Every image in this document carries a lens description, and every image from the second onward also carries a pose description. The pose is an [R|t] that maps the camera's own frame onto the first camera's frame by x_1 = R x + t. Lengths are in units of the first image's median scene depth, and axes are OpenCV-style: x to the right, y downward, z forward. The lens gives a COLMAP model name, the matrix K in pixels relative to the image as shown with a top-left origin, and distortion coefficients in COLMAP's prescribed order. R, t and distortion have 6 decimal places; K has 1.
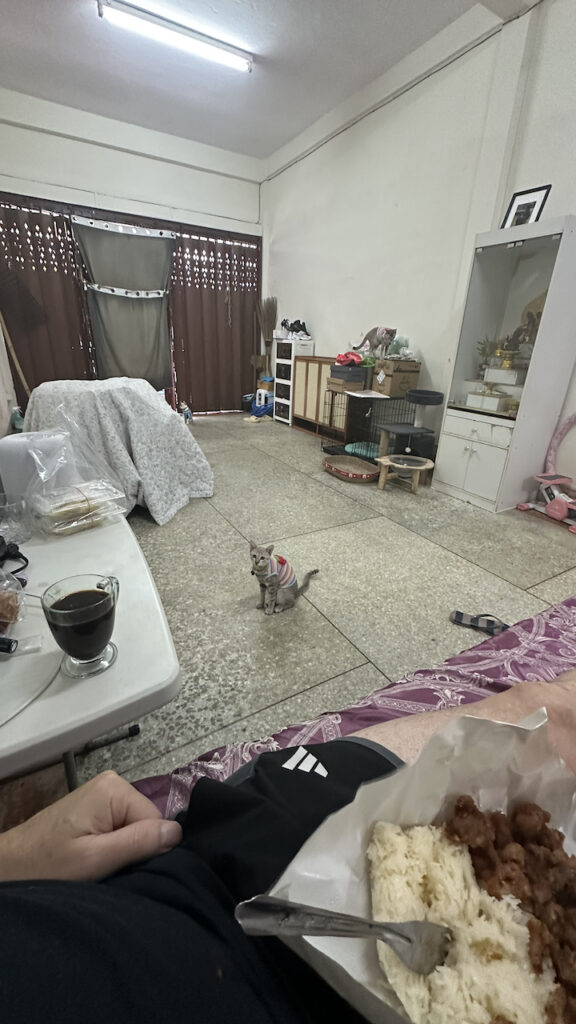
lens RADIAL K [[406.9, 0, 288.8], [0, 406.9, 511.0], [0, 0, 1]] dist [-0.001445, -0.000074]
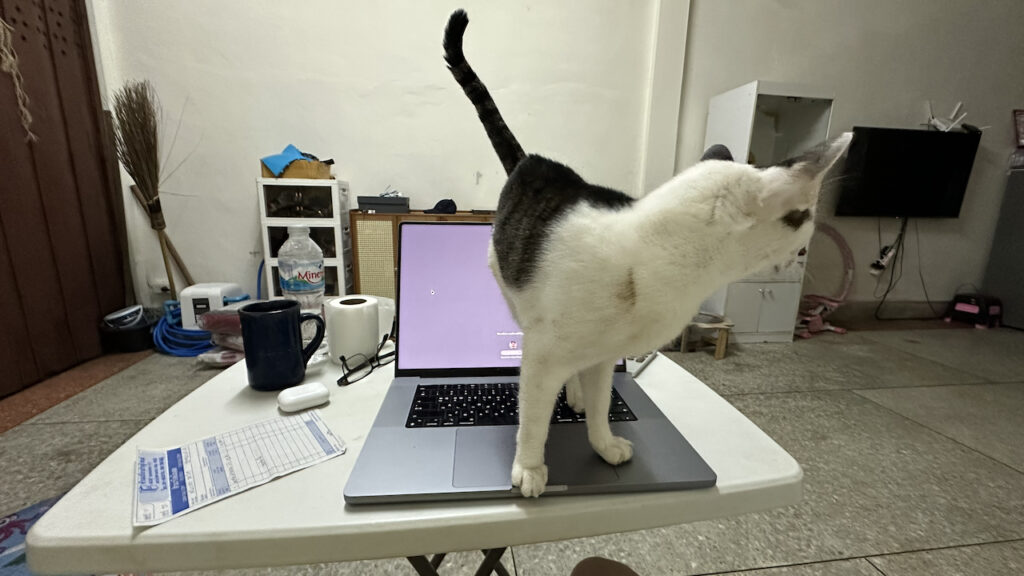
lens RADIAL K [[406.9, 0, 515.3], [0, 406.9, 285.4], [0, 0, 1]] dist [-0.001445, -0.000074]
pose [[0.376061, -0.216980, 0.900832, -0.644862], [0.346723, 0.934520, 0.080351, -0.437839], [-0.859279, 0.282122, 0.426669, 1.052068]]
